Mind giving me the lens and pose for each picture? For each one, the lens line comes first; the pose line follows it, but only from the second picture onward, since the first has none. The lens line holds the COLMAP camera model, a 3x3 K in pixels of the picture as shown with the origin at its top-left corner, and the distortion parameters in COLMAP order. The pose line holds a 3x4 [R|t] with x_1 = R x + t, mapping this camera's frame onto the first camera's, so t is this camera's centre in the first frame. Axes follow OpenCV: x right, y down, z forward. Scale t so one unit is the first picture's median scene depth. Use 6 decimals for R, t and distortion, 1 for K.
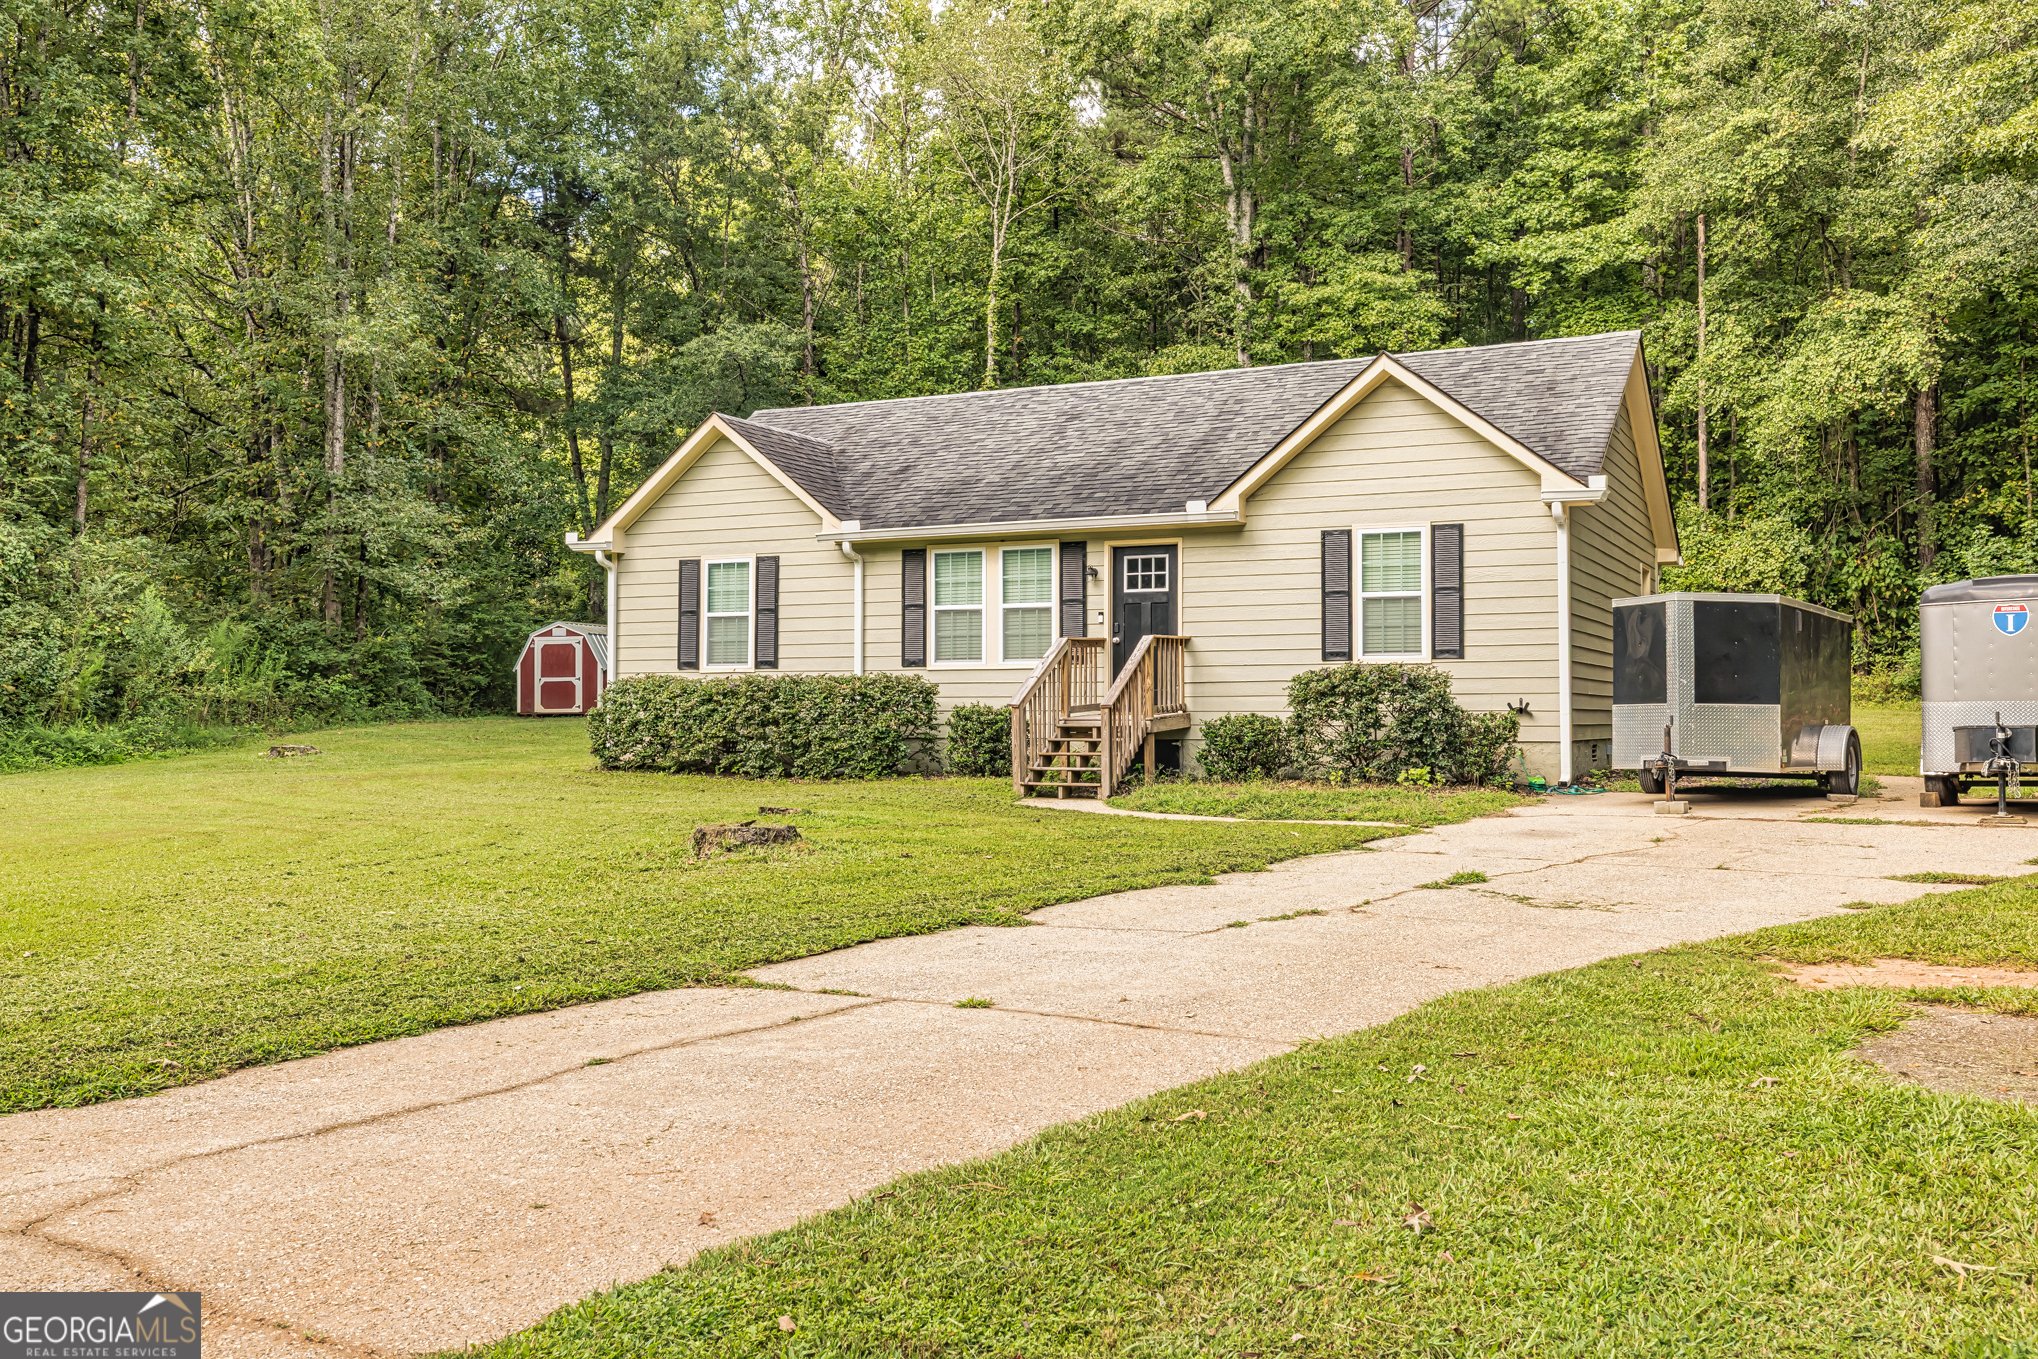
lens RADIAL K [[1818.1, 0, 1019.0], [0, 1818.1, 679.5], [0, 0, 1]] dist [-0.004144, -0.000774]
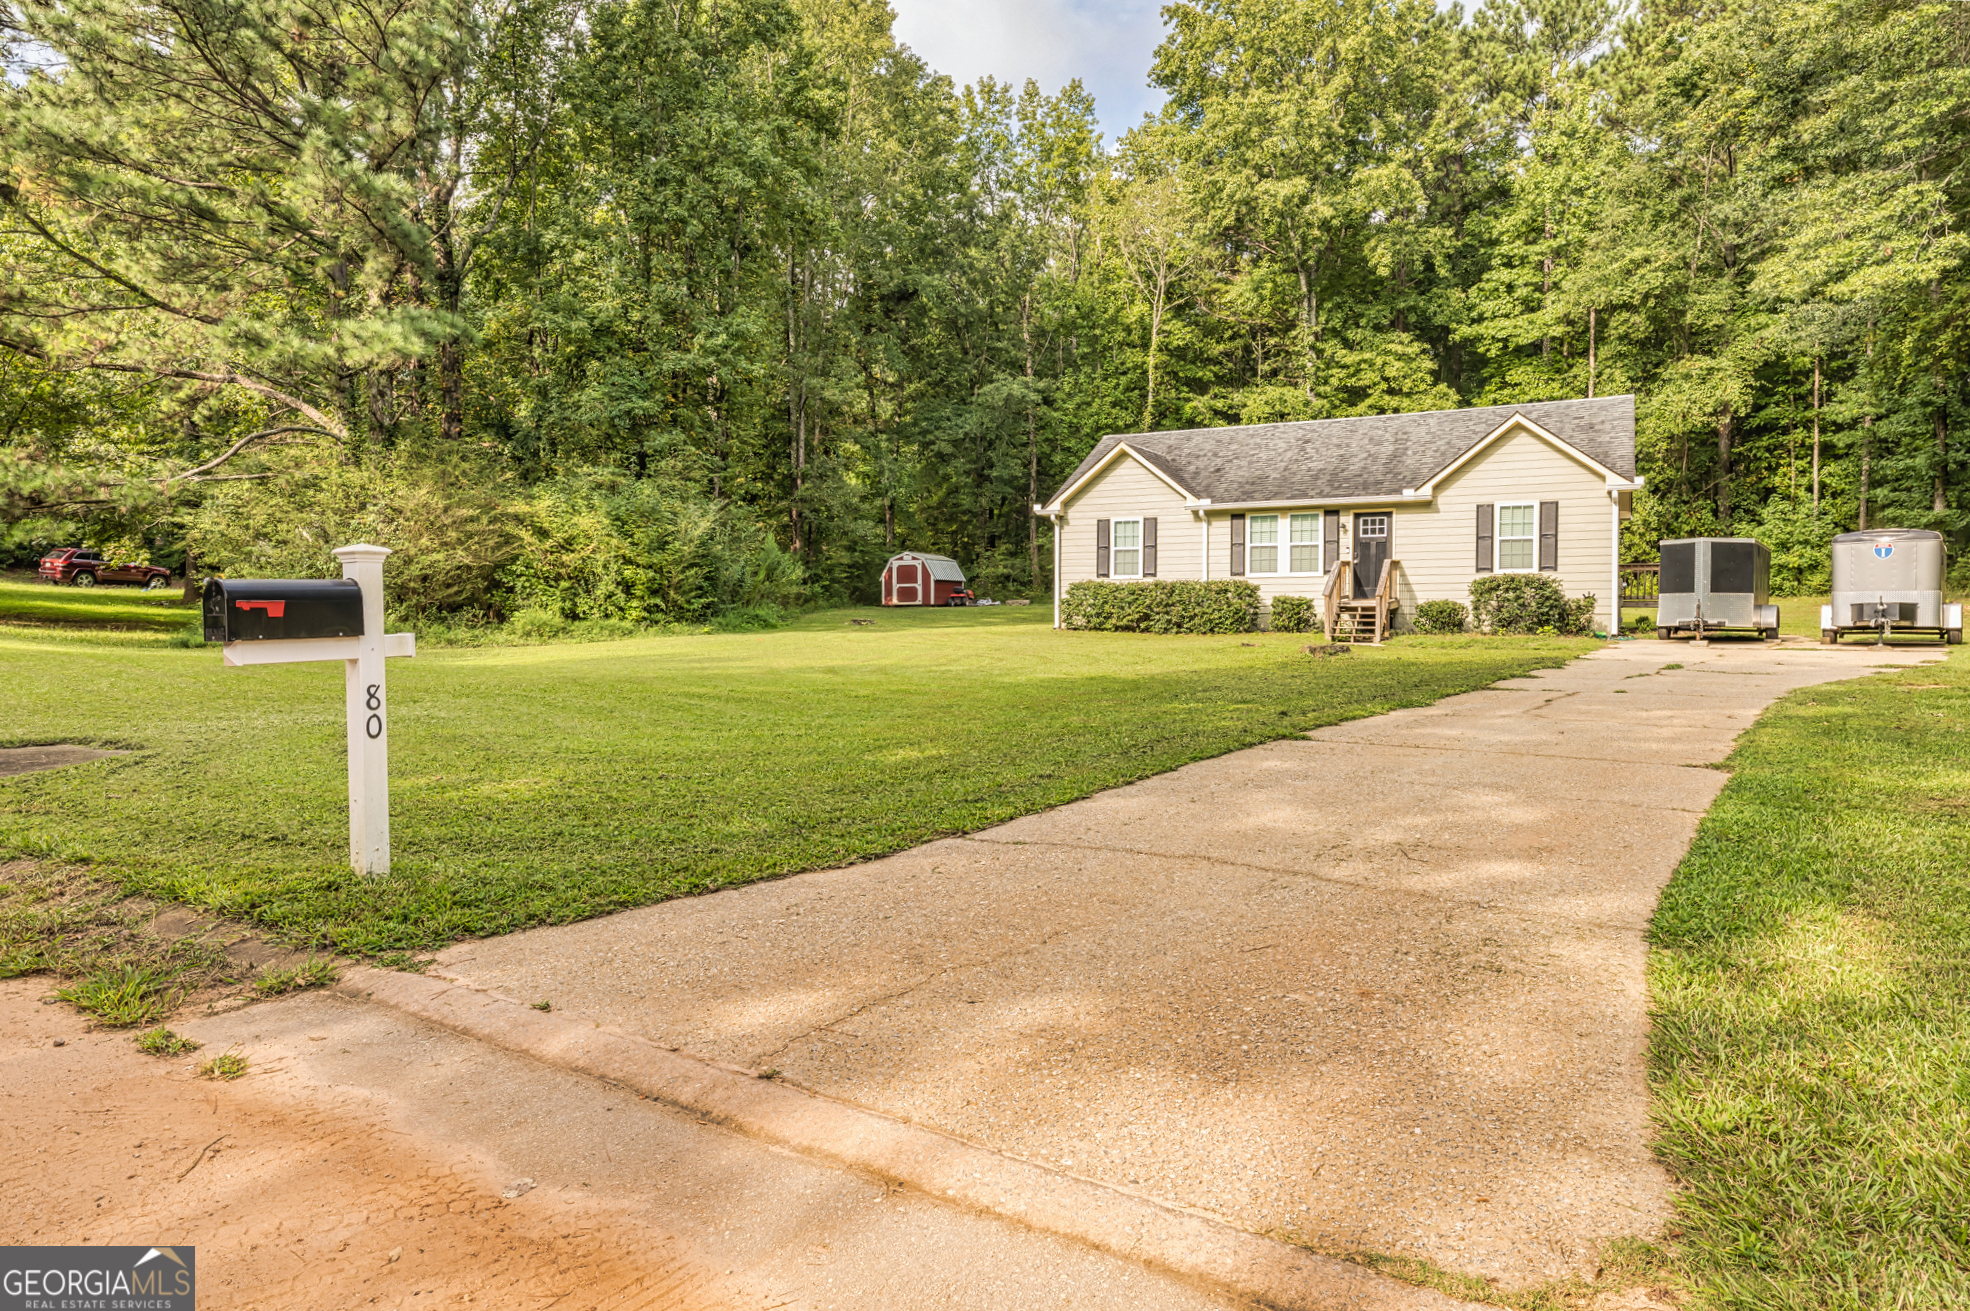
lens RADIAL K [[1183.7, 0, 985.0], [0, 1183.7, 655.5], [0, 0, 1]] dist [0.008329, 0.001353]
pose [[0.999400, 0.002199, -0.034571, -0.267459], [-0.000232, 0.998386, 0.056795, 0.005459], [0.034640, -0.056753, 0.997787, -0.240344]]
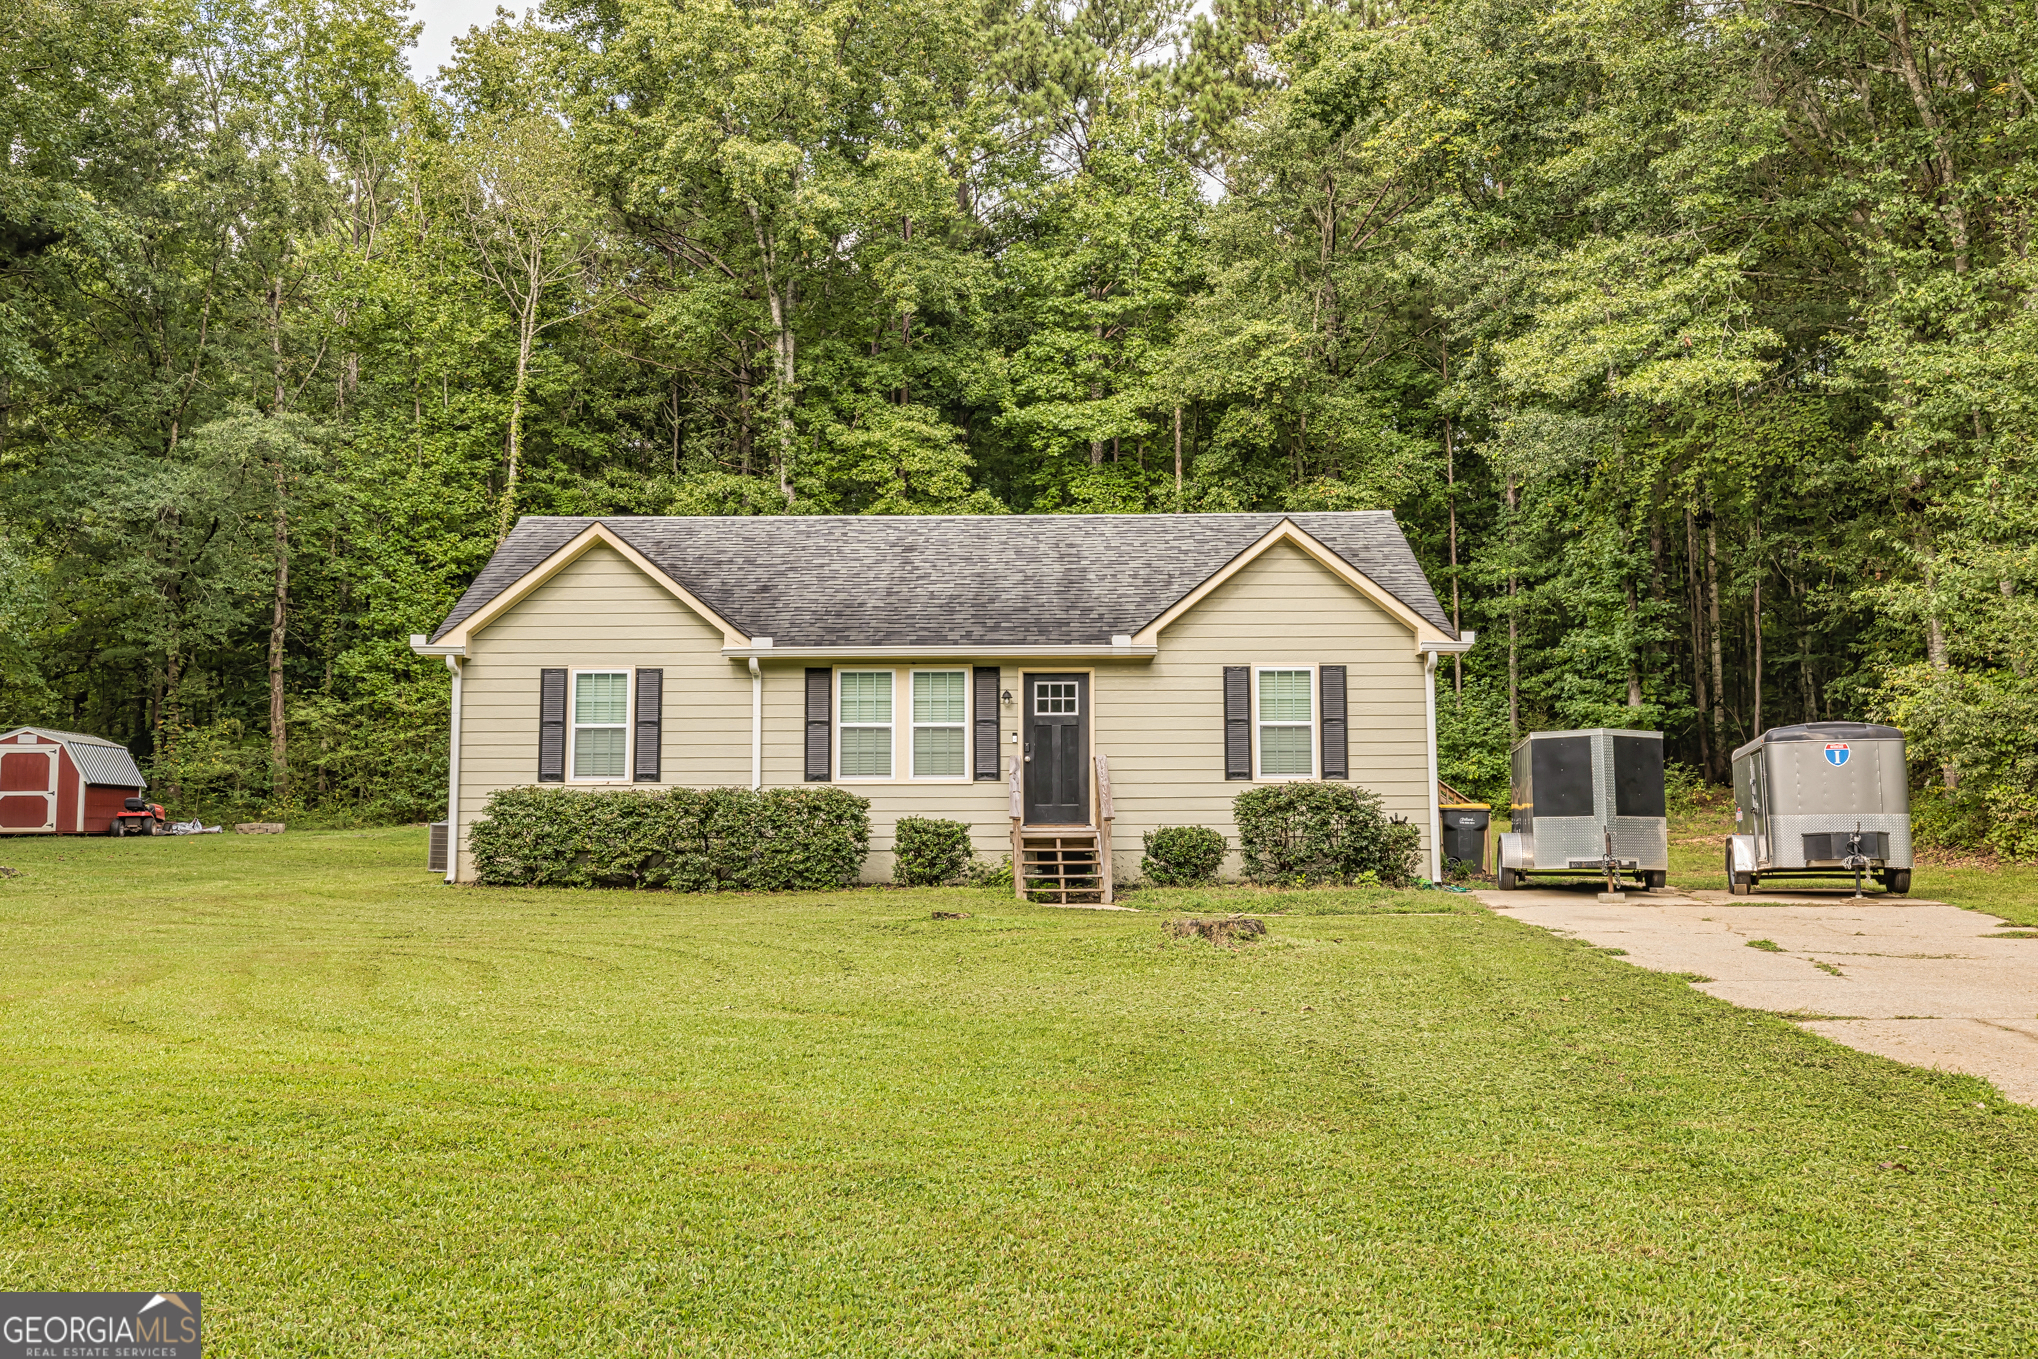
lens RADIAL K [[1818.1, 0, 1019.0], [0, 1818.1, 679.5], [0, 0, 1]] dist [-0.004144, -0.000774]
pose [[0.900597, 0.035721, 0.433186, -0.386638], [-0.006037, 0.997549, -0.069709, 0.006266], [-0.434614, 0.060165, 0.898605, 0.021041]]
